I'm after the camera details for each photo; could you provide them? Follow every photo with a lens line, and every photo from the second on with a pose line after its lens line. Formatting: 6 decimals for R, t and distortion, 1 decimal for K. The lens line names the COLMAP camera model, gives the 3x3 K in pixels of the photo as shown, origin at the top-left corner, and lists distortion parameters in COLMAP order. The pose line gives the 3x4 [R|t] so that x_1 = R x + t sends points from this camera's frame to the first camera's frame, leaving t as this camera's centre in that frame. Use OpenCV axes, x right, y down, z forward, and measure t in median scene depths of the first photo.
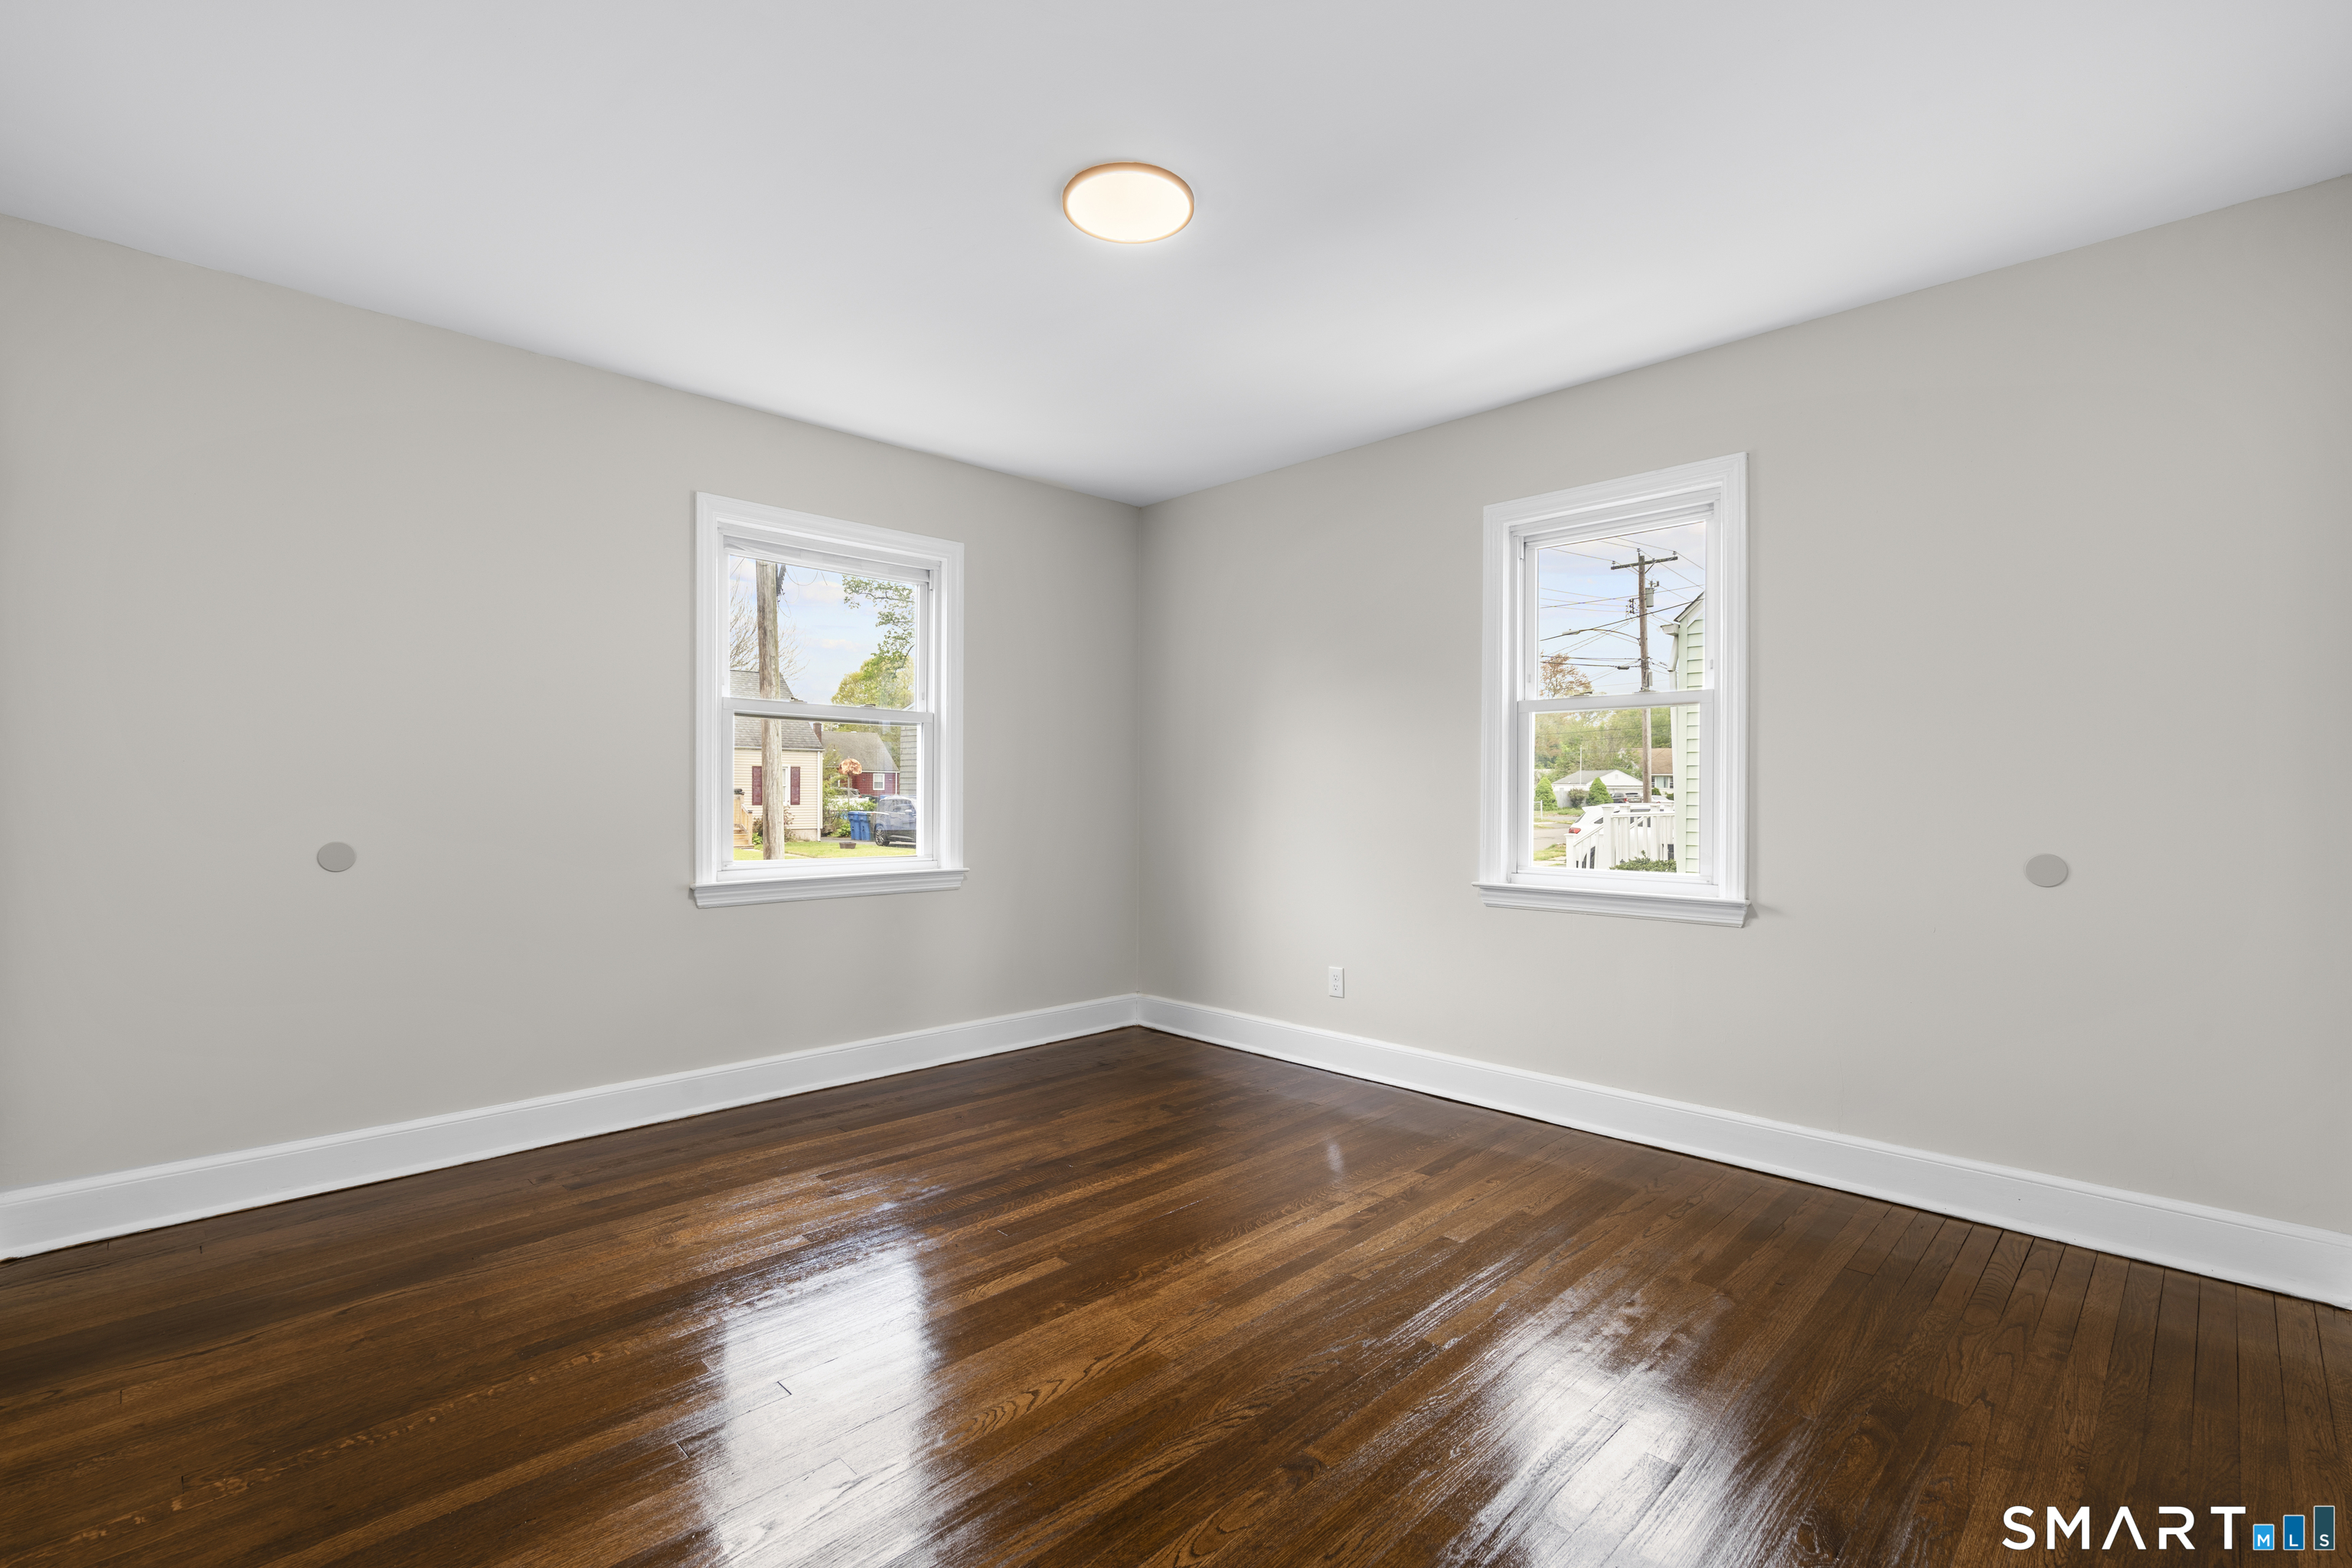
lens RADIAL K [[1043.1, 0, 1178.2], [0, 1043.1, 786.5], [0, 0, 1]] dist [-0.008147, 0.002166]
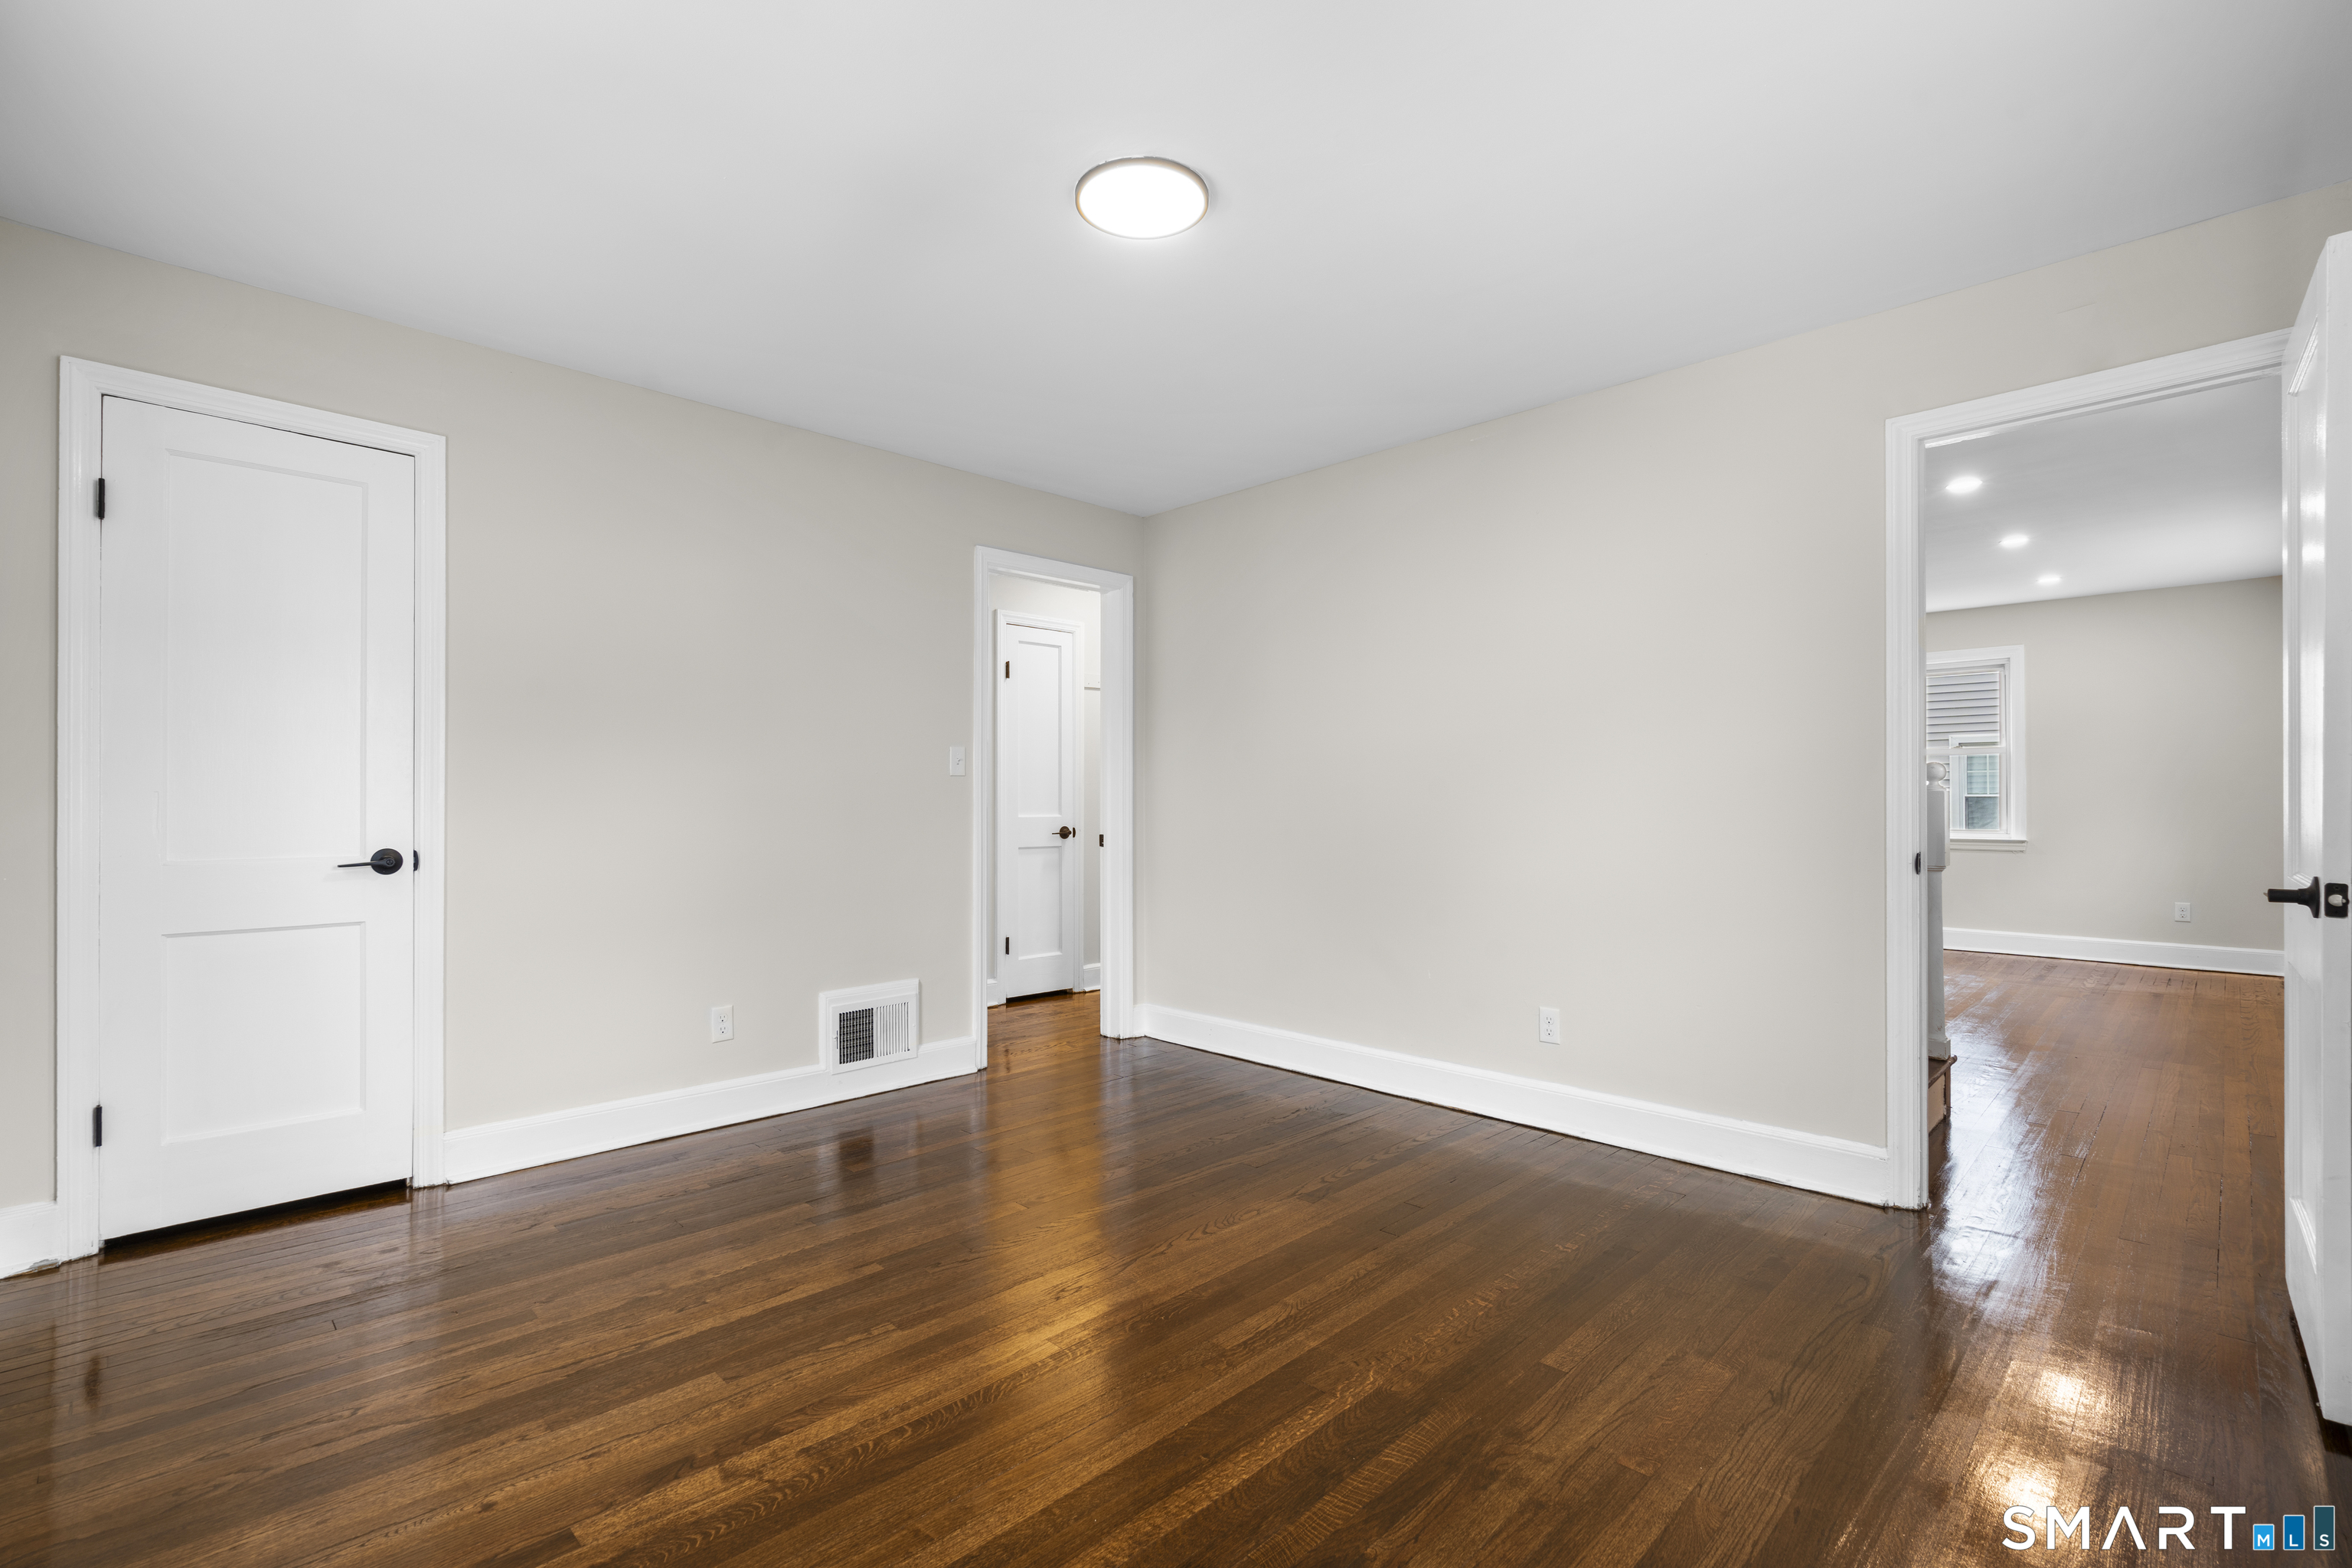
lens RADIAL K [[1043.1, 0, 1171.1], [0, 1043.1, 795.0], [0, 0, 1]] dist [-0.008147, 0.002166]
pose [[-0.999996, -0.002714, -0.000637, -0.065209], [-0.002710, 0.999975, -0.006459, 0.009643], [0.000654, -0.006457, -0.999979, 1.715956]]
